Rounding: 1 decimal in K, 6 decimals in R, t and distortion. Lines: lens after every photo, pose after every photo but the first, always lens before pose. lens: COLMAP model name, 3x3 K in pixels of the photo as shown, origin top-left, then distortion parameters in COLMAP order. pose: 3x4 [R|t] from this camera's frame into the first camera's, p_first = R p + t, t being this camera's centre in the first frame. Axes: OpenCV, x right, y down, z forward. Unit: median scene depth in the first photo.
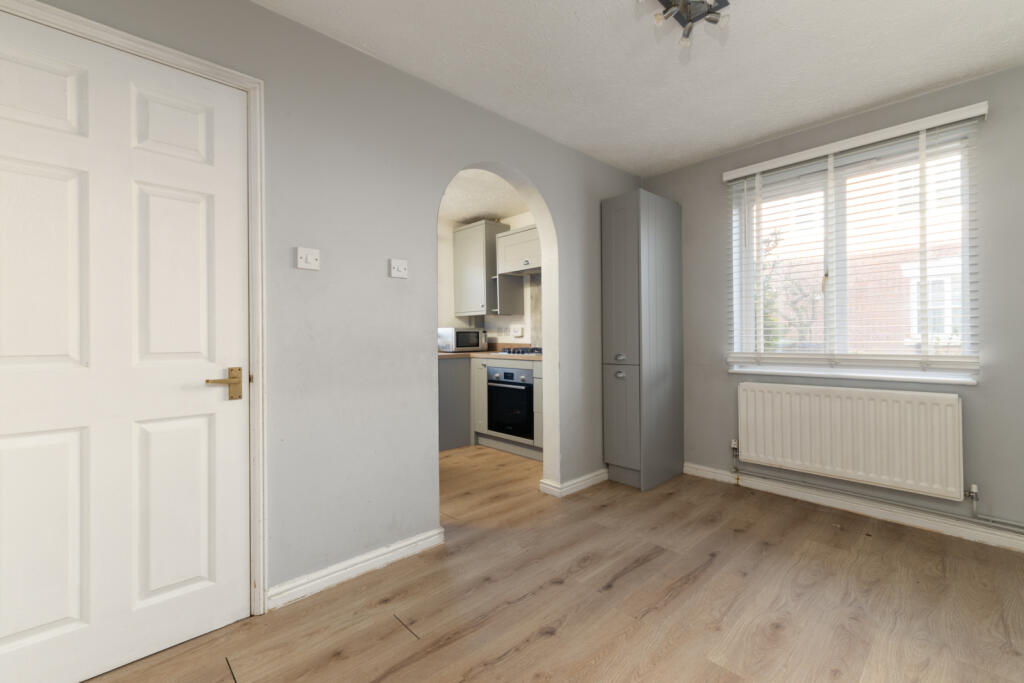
lens RADIAL K [[431.5, 0, 506.0], [0, 431.5, 330.9], [0, 0, 1]] dist [0.001092, 0.000188]
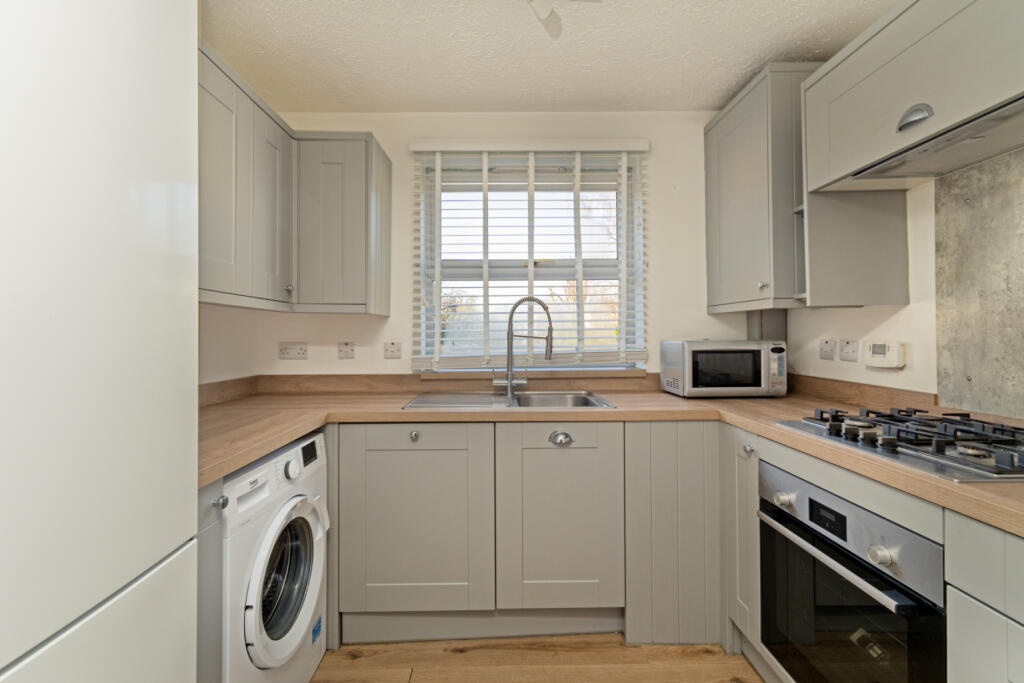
lens RADIAL K [[431.5, 0, 506.0], [0, 431.5, 330.9], [0, 0, 1]] dist [0.001092, 0.000188]
pose [[0.746345, 0.011039, -0.665467, 0.032515], [0.004705, 0.999750, 0.021861, -0.027692], [0.665542, -0.019447, 0.746107, 0.556248]]
